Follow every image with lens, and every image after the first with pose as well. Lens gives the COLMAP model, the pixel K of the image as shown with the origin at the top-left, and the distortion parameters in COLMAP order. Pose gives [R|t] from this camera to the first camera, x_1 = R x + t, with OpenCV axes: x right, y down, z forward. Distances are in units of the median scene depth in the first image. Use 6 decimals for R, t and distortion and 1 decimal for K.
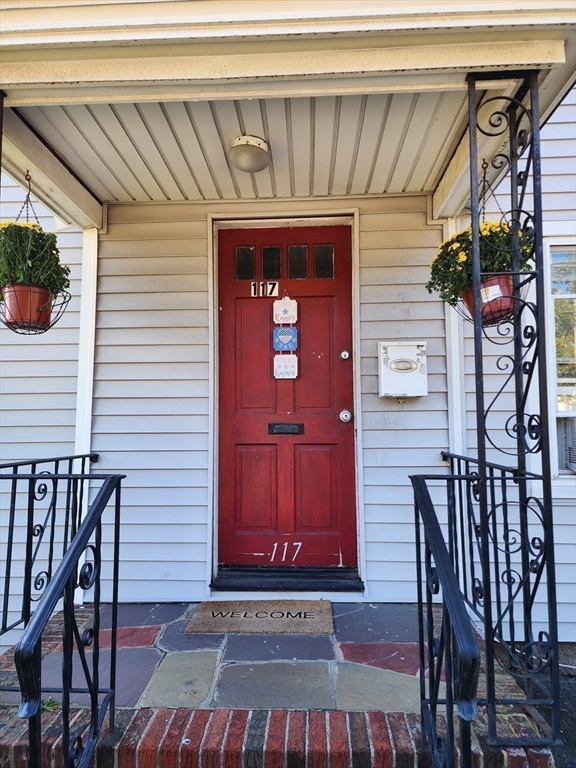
lens RADIAL K [[507.2, 0, 288.0], [0, 507.2, 384.0], [0, 0, 1]] dist [0.062220, -0.000402]
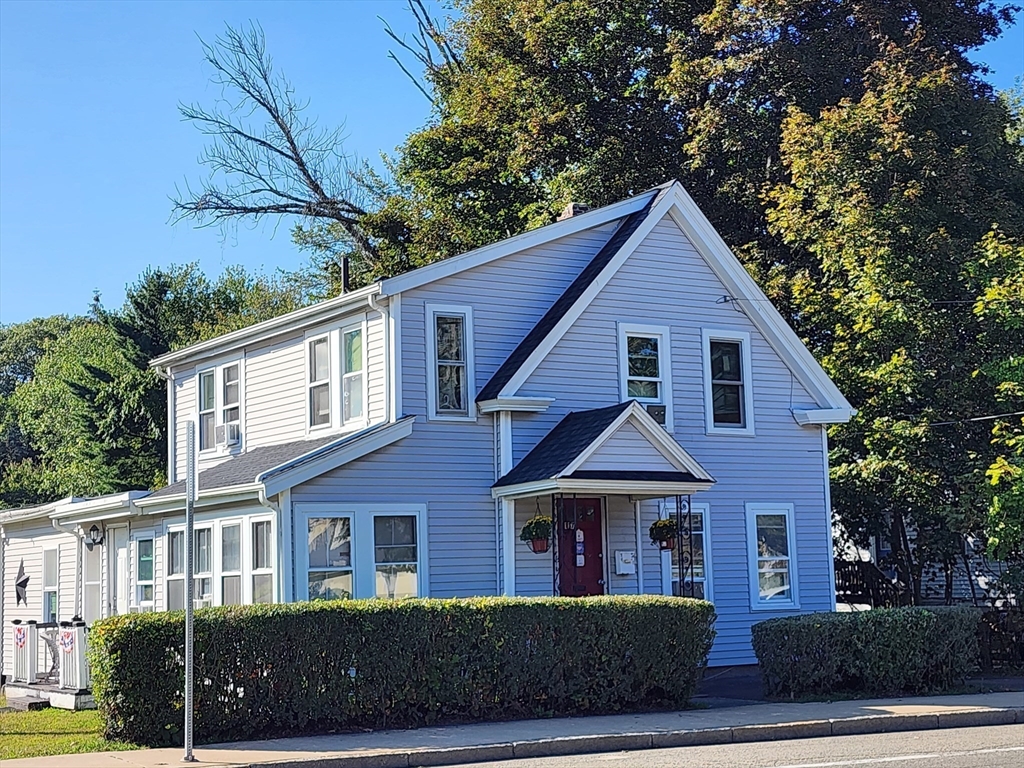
lens RADIAL K [[1663.2, 0, 512.9], [0, 1663.2, 366.6], [0, 0, 1]] dist [0.007948, -0.021147]
pose [[0.809720, 0.060648, 0.583675, -4.699617], [-0.029607, 0.997600, -0.062584, -0.430406], [-0.586070, 0.033395, 0.809572, -4.934181]]
